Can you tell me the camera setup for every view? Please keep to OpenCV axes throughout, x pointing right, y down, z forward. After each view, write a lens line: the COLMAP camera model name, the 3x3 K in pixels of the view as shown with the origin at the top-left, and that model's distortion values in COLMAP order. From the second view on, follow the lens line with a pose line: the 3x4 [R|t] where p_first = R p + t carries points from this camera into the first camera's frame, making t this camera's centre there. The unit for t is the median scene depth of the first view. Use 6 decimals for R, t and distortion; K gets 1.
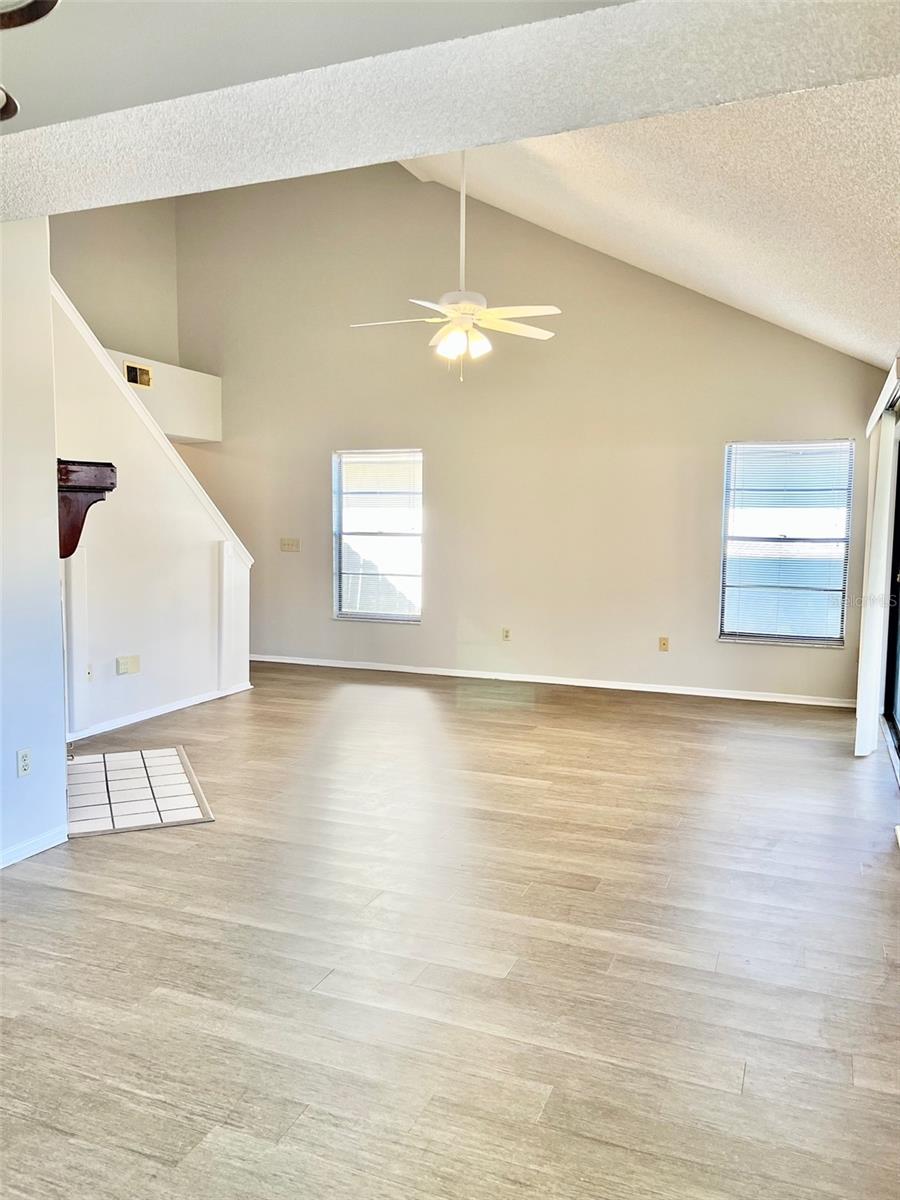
lens RADIAL K [[900.4, 0, 450.9], [0, 900.4, 601.1], [0, 0, 1]] dist [0.041401, -0.002707]
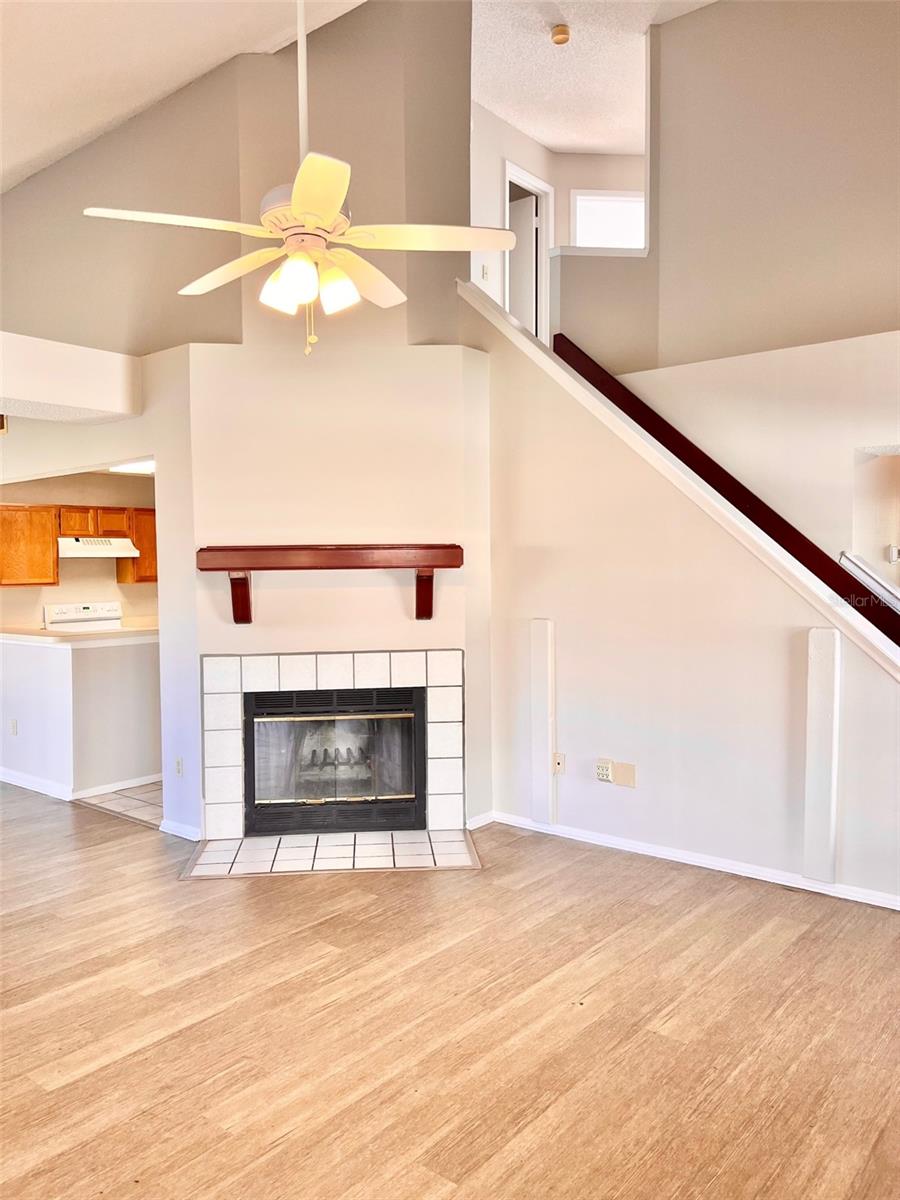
lens RADIAL K [[900.4, 0, 450.9], [0, 900.4, 599.2], [0, 0, 1]] dist [0.041401, -0.002707]
pose [[-0.293232, 0.045765, -0.954945, 0.567209], [-0.078273, 0.994351, 0.071688, -0.166973], [0.952832, 0.095767, -0.287993, 1.355011]]
